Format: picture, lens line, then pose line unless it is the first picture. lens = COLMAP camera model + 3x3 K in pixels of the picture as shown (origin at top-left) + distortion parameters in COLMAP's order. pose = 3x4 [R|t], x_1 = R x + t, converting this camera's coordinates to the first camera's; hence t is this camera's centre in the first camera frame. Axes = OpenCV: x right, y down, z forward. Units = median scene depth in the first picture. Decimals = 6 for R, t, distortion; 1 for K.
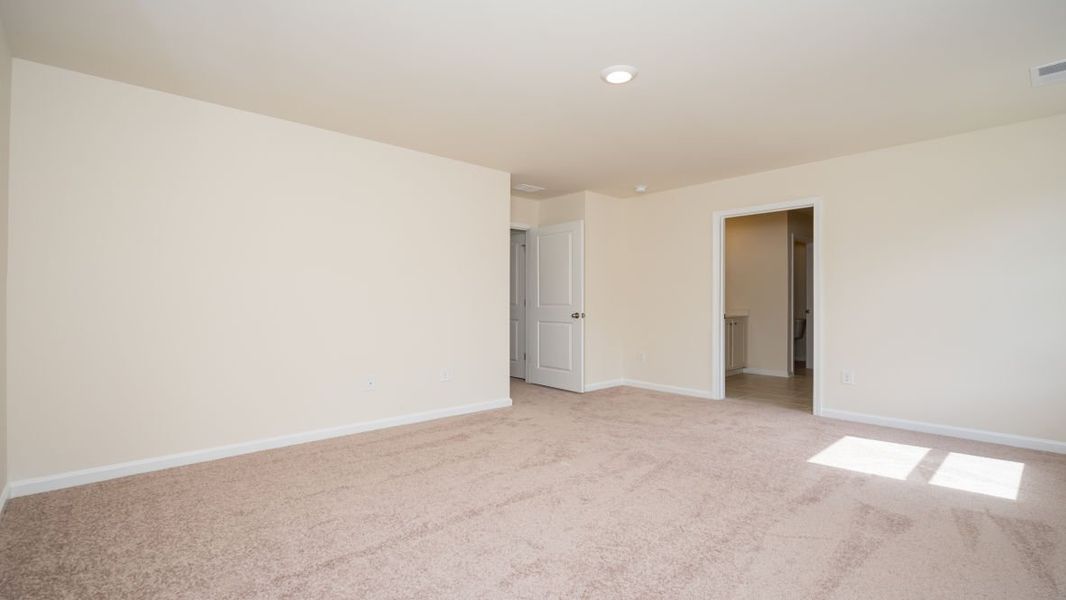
lens RADIAL K [[482.3, 0, 534.3], [0, 482.3, 301.3], [0, 0, 1]] dist [-0.003963, 0.001033]
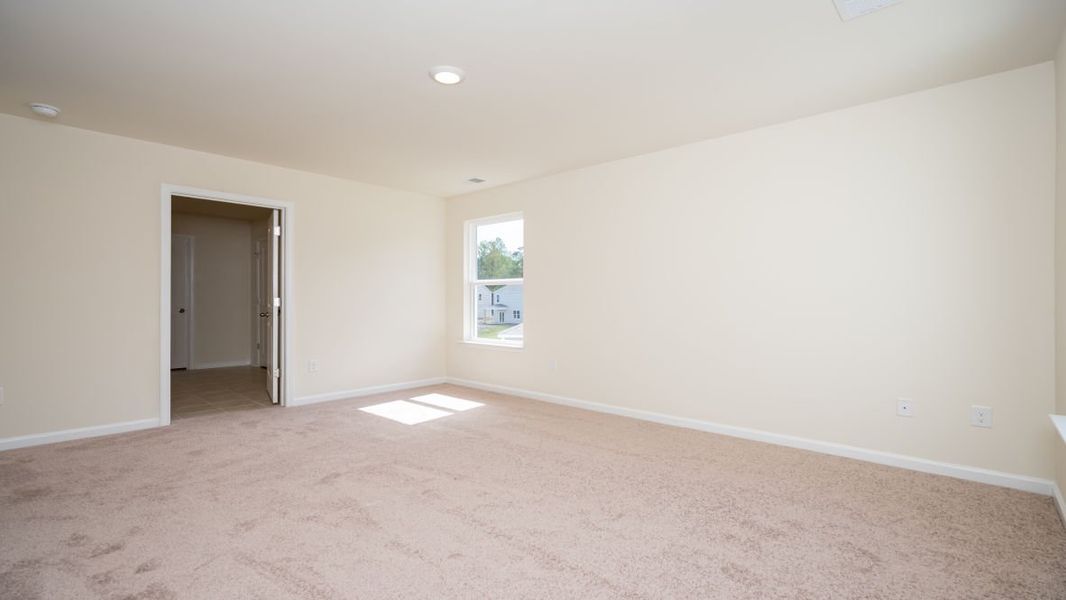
lens RADIAL K [[487.3, 0, 534.3], [0, 487.3, 307.6], [0, 0, 1]] dist [-0.001549, 0.000103]
pose [[-0.087420, -0.020338, 0.995964, -0.621556], [-0.011574, 0.999745, 0.019400, -0.011598], [-0.996104, -0.009832, -0.087633, 0.643203]]
